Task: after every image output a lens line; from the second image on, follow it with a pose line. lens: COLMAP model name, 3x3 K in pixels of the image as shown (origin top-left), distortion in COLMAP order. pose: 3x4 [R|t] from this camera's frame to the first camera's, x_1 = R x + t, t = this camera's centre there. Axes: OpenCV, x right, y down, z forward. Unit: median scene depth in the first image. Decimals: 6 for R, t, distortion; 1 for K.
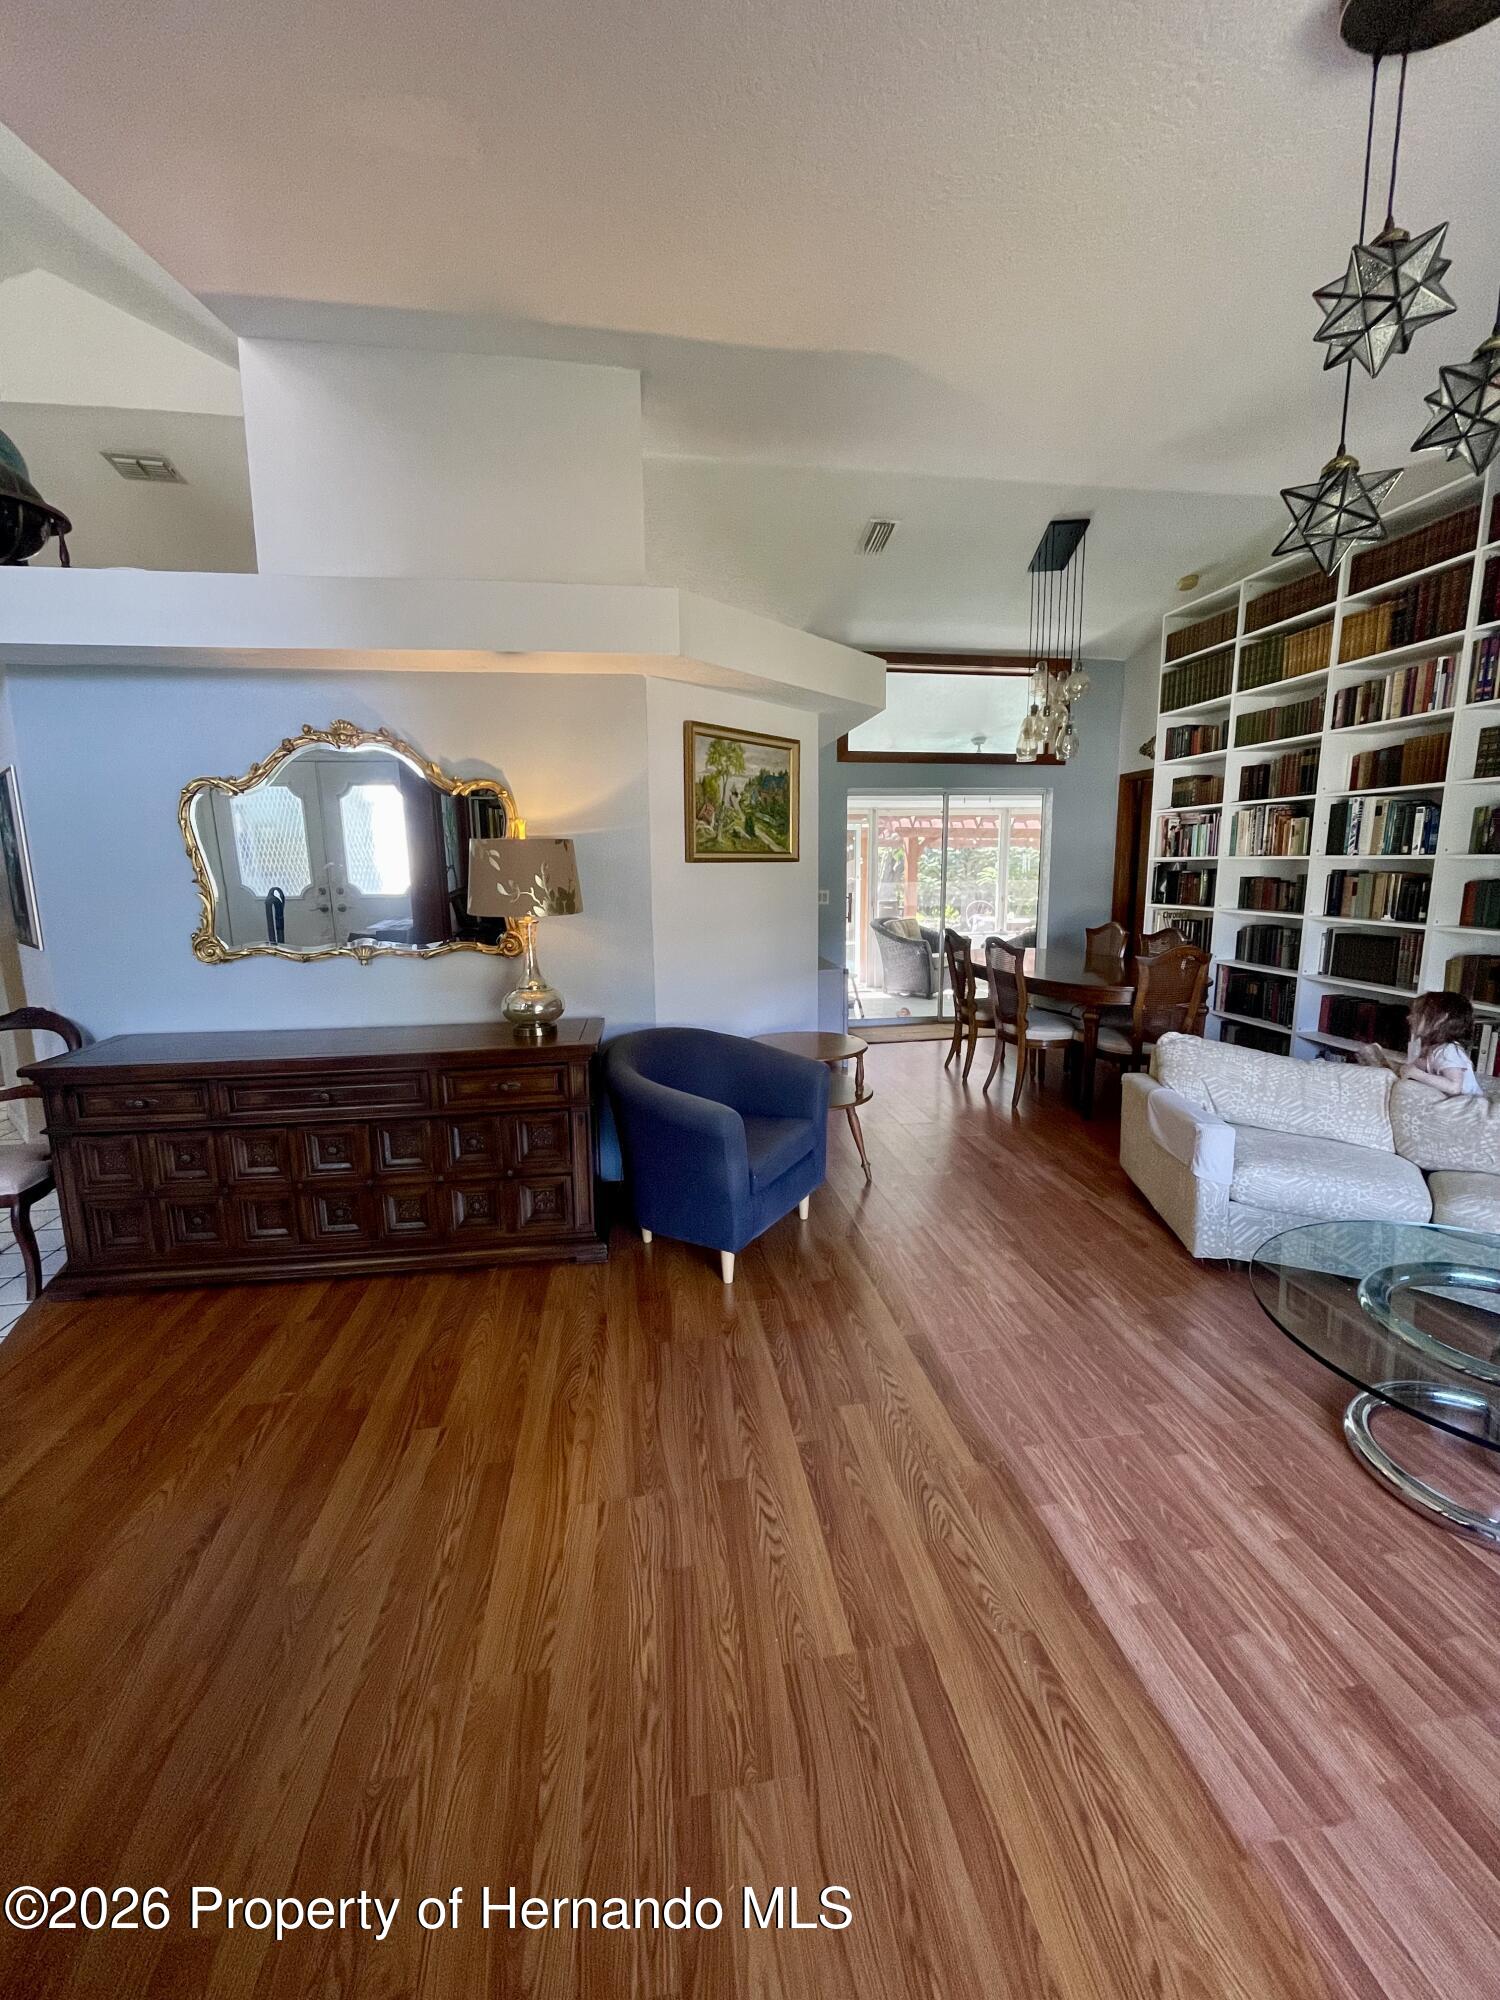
lens RADIAL K [[805.1, 0, 757.4], [0, 805.1, 1005.3], [0, 0, 1]] dist [-0.007066, 0.001450]
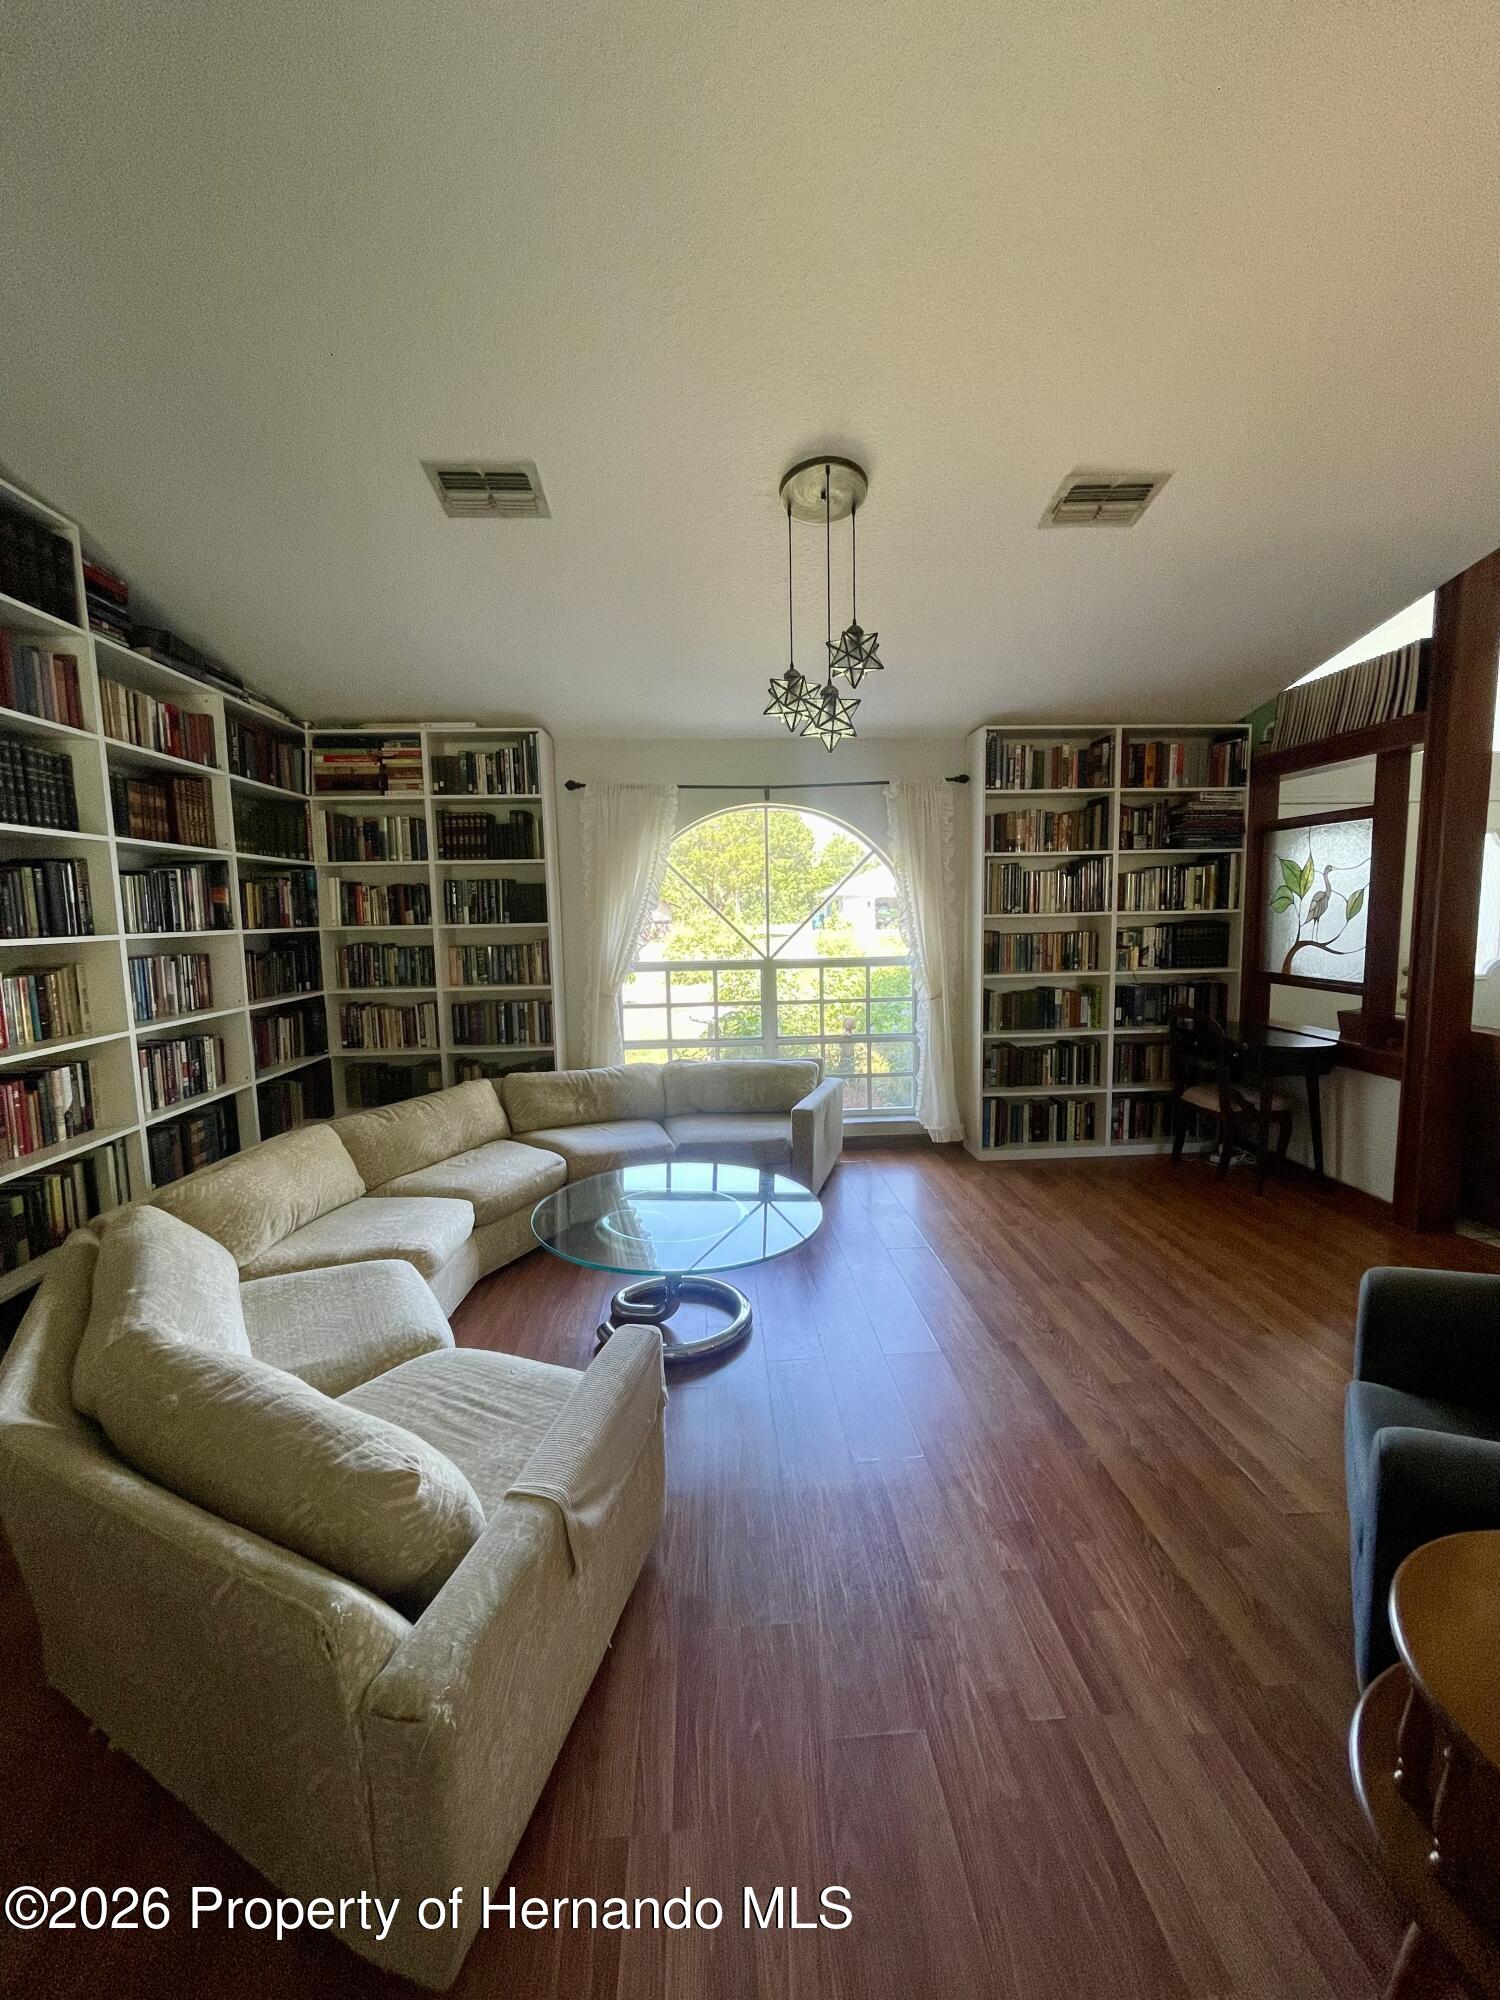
lens RADIAL K [[805.1, 0, 760.9], [0, 805.1, 995.4], [0, 0, 1]] dist [-0.007066, 0.001450]
pose [[-0.995679, 0.020830, 0.090493, 0.501562], [0.045187, 0.960037, 0.276199, -0.366933], [-0.081123, 0.279095, -0.956831, 1.926104]]
